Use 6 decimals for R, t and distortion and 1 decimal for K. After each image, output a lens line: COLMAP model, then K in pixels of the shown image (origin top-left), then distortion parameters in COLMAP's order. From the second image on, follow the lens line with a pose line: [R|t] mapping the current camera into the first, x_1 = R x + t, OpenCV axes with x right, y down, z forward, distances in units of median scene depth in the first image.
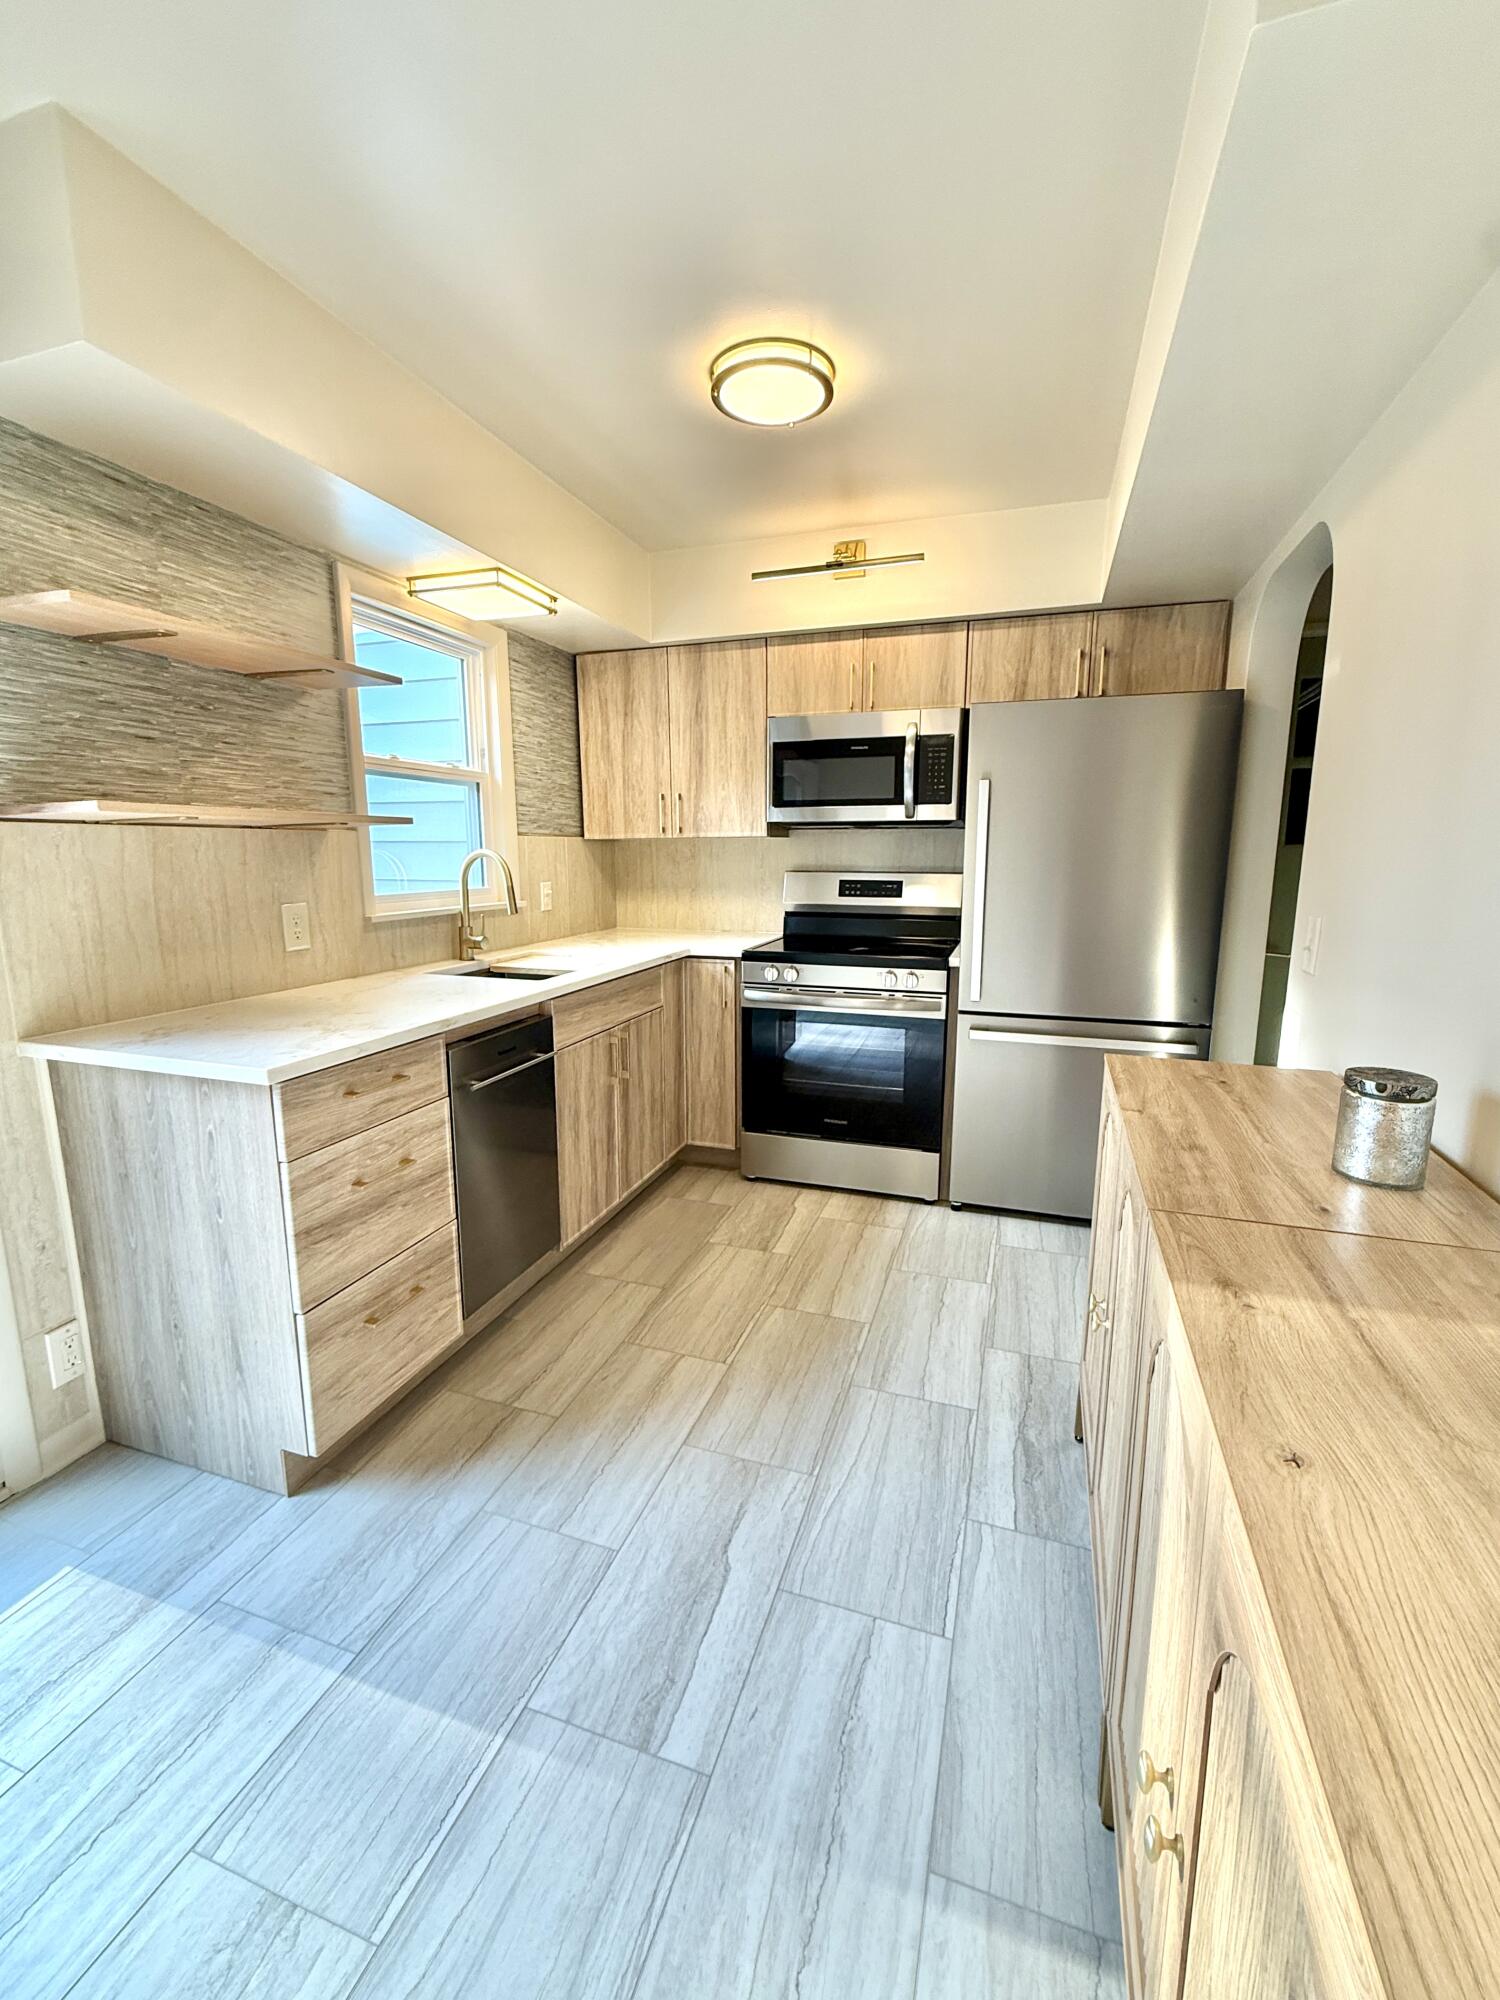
lens RADIAL K [[837.2, 0, 750.8], [0, 837.2, 996.4], [0, 0, 1]] dist [-0.000635, -0.000881]
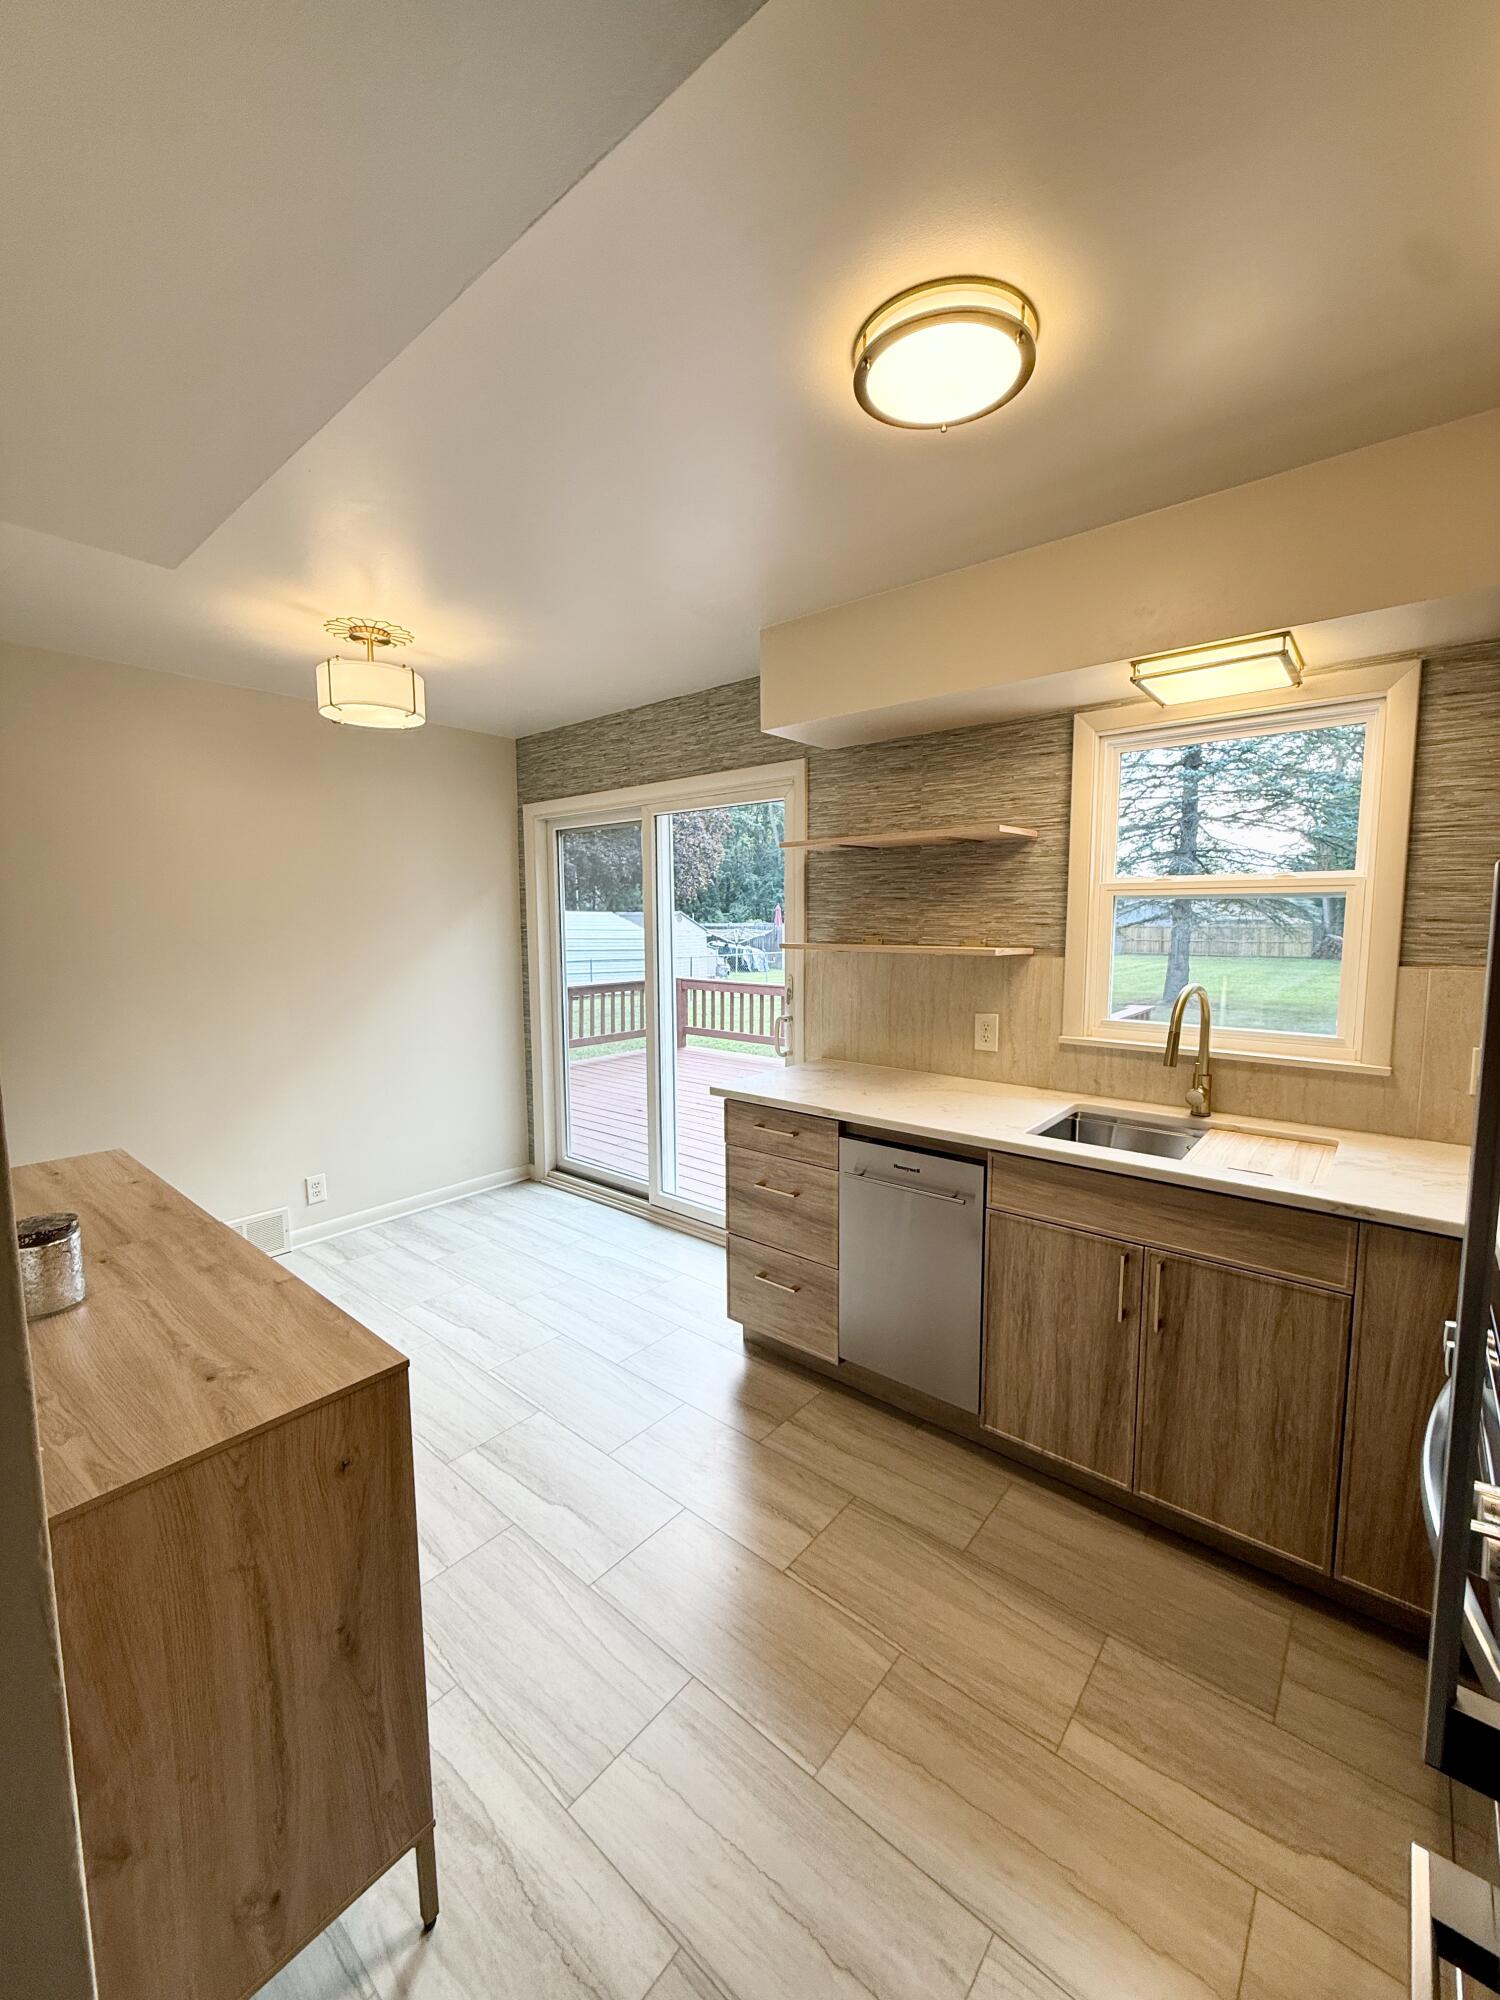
lens RADIAL K [[793.9, 0, 754.7], [0, 793.9, 996.6], [0, 0, 1]] dist [0.000568, -0.000711]
pose [[-0.361511, 0.096160, -0.927396, 0.707470], [-0.157657, 0.974040, 0.162453, -0.287150], [0.918942, 0.204939, -0.336966, 1.130285]]
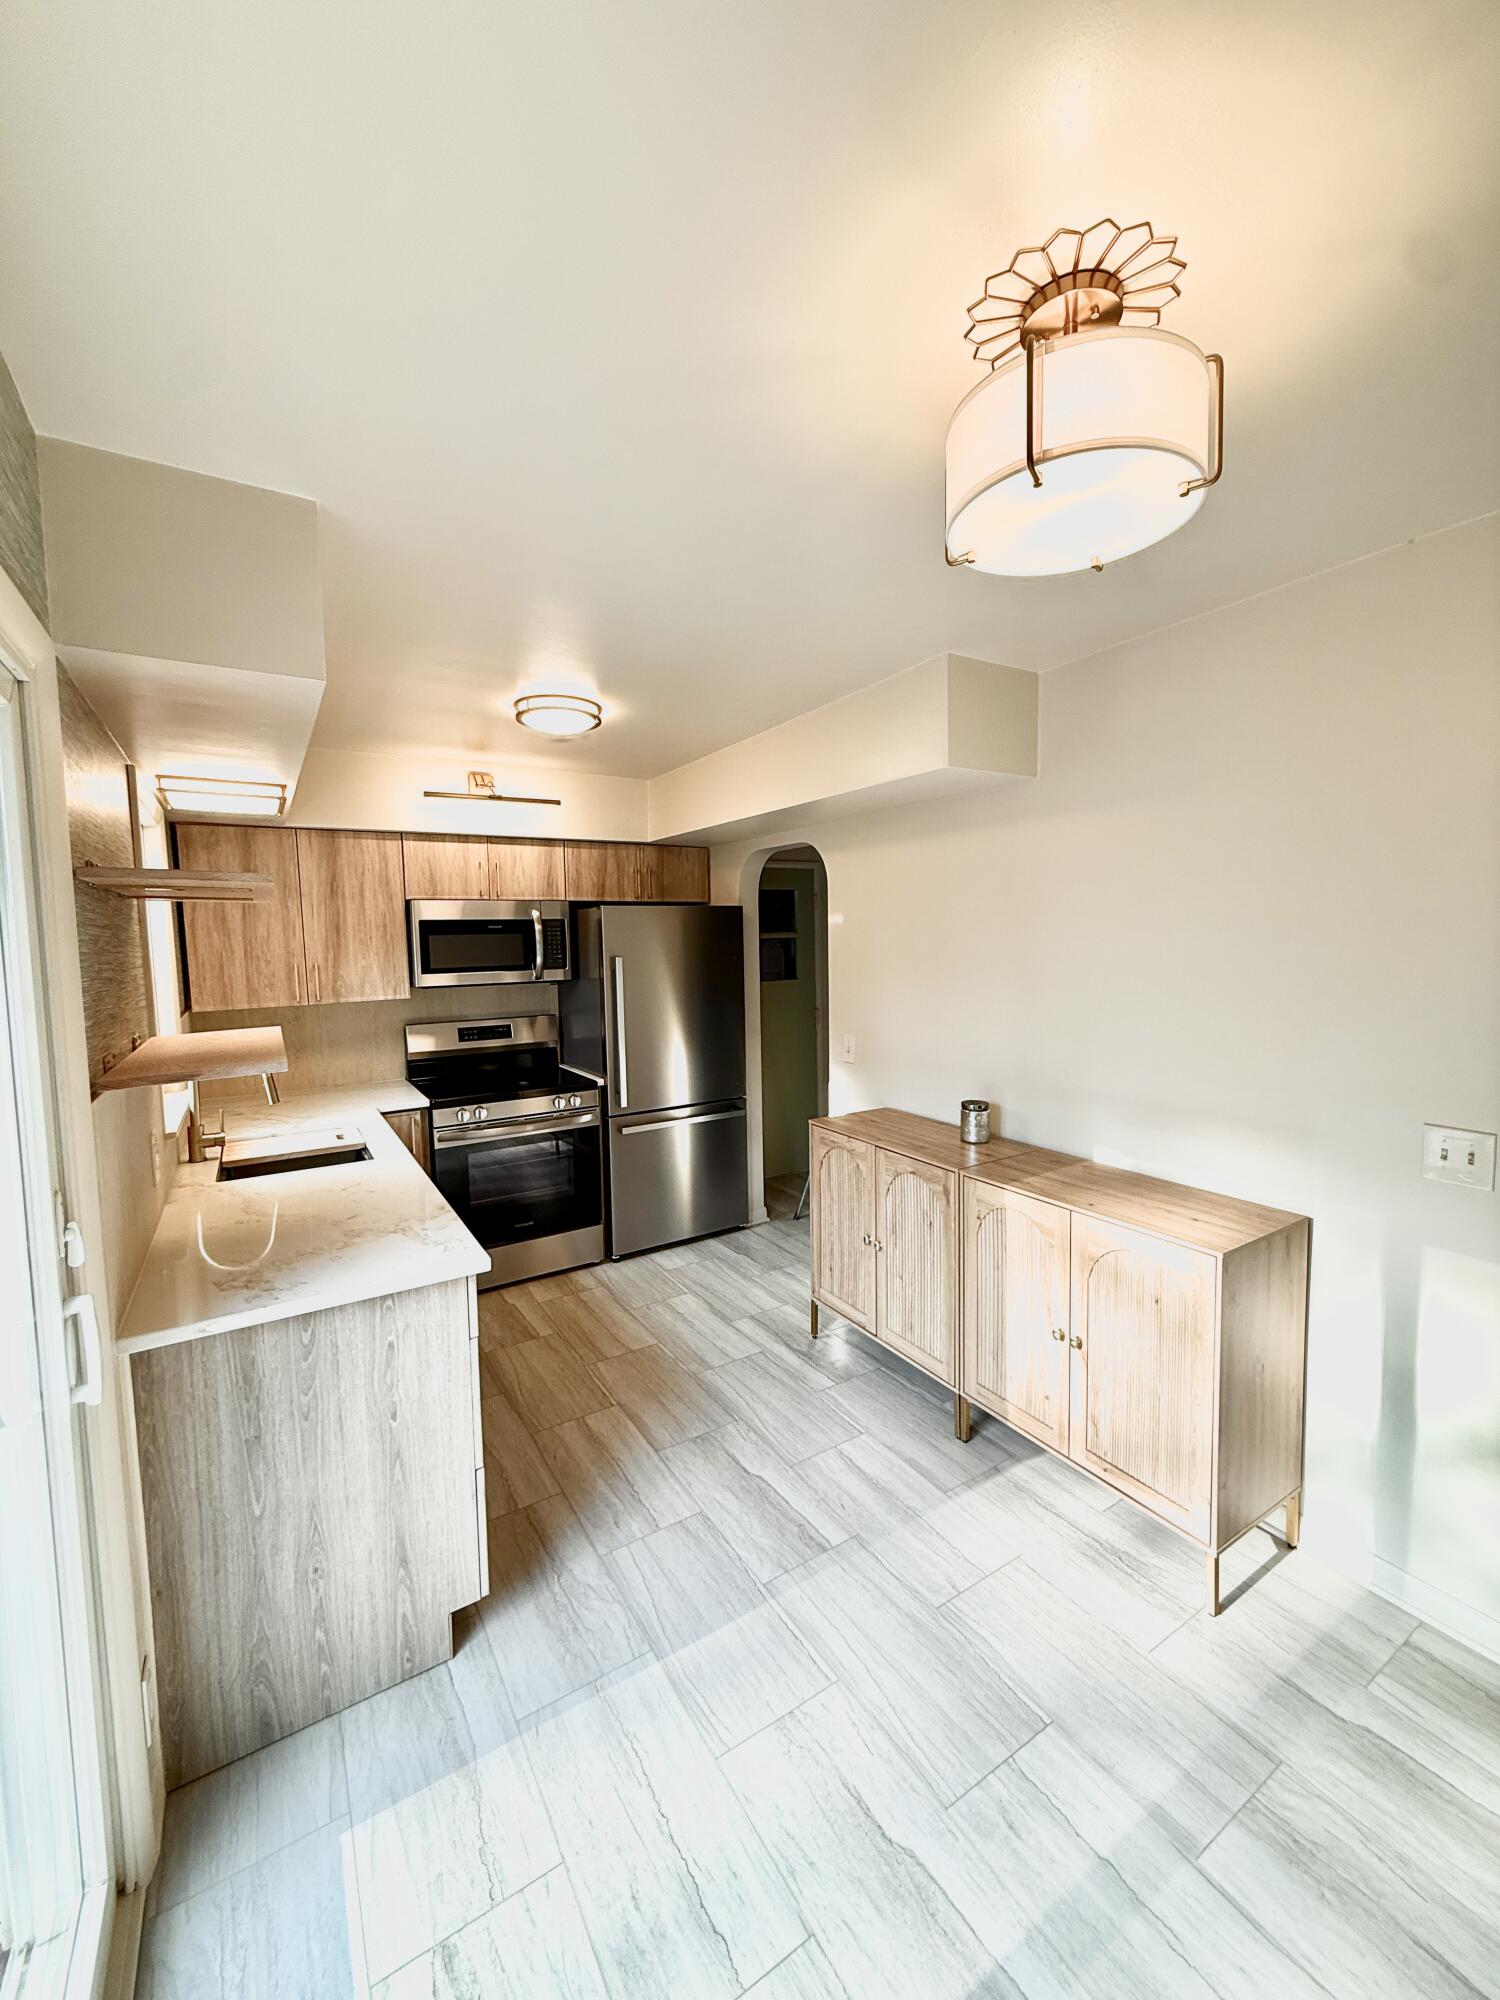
lens RADIAL K [[793.9, 0, 747.9], [0, 793.9, 994.8], [0, 0, 1]] dist [0.000568, -0.000711]
pose [[0.636542, -0.071041, 0.767963, -0.829175], [0.154196, 0.987367, -0.036471, -0.134959], [-0.755670, 0.141632, 0.639455, -0.073407]]
